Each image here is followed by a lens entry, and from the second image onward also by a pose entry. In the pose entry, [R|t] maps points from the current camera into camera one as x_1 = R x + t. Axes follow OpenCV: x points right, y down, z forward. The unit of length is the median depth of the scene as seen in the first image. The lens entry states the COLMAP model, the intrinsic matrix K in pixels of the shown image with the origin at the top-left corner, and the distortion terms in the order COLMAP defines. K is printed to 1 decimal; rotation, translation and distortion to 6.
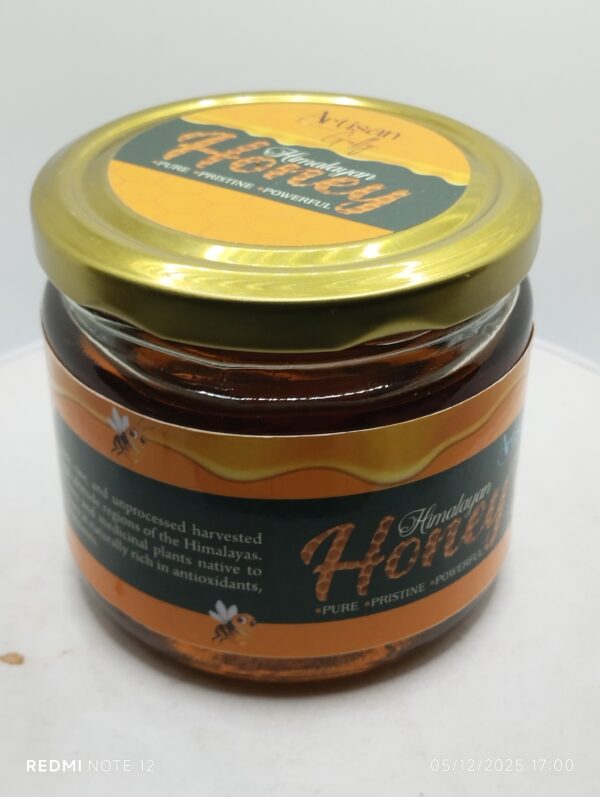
lens RADIAL K [[1341.9, 0, 300.0], [0, 1341.9, 398.5], [0, 0, 1]] dist [0.102302, -0.012319]
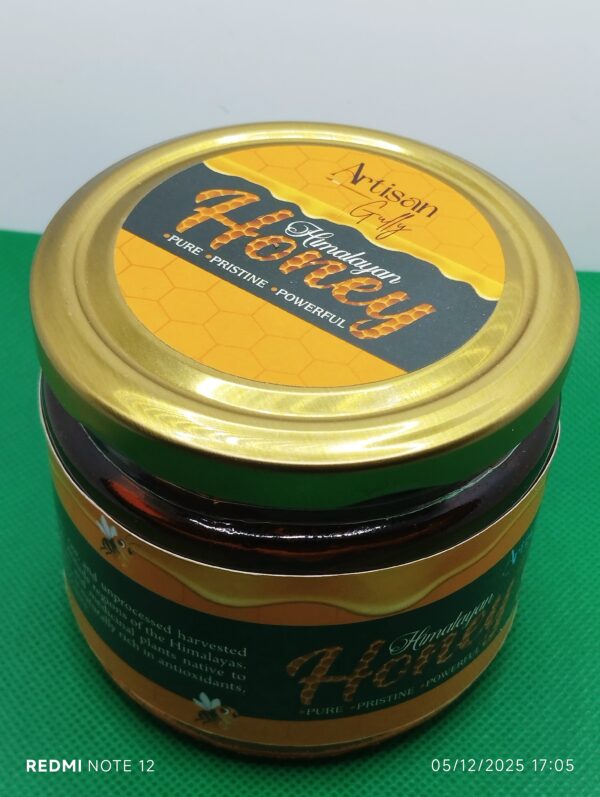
lens RADIAL K [[1341.9, 0, 300.0], [0, 1341.9, 398.5], [0, 0, 1]] dist [0.102302, -0.012319]
pose [[0.995127, 0.088196, -0.044097, 0.035643], [-0.077393, 0.975708, 0.204949, -0.270341], [0.061101, -0.200537, 0.977779, 0.079299]]
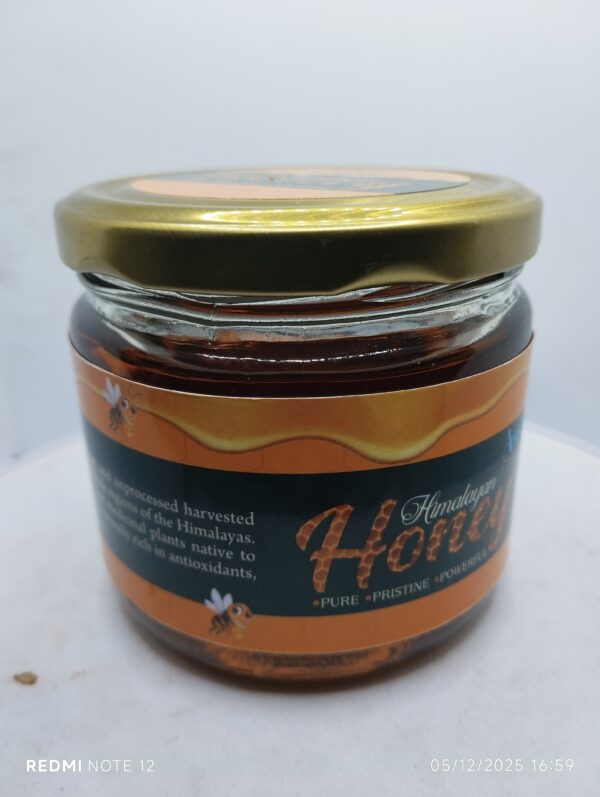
lens RADIAL K [[694.1, 0, 300.0], [0, 694.1, 398.5], [0, 0, 1]] dist [0.003360, -0.001256]
pose [[0.996357, 0.010892, -0.084579, 0.042302], [-0.025718, 0.984012, -0.176238, 0.102635], [0.081307, 0.177771, 0.980707, 0.494106]]
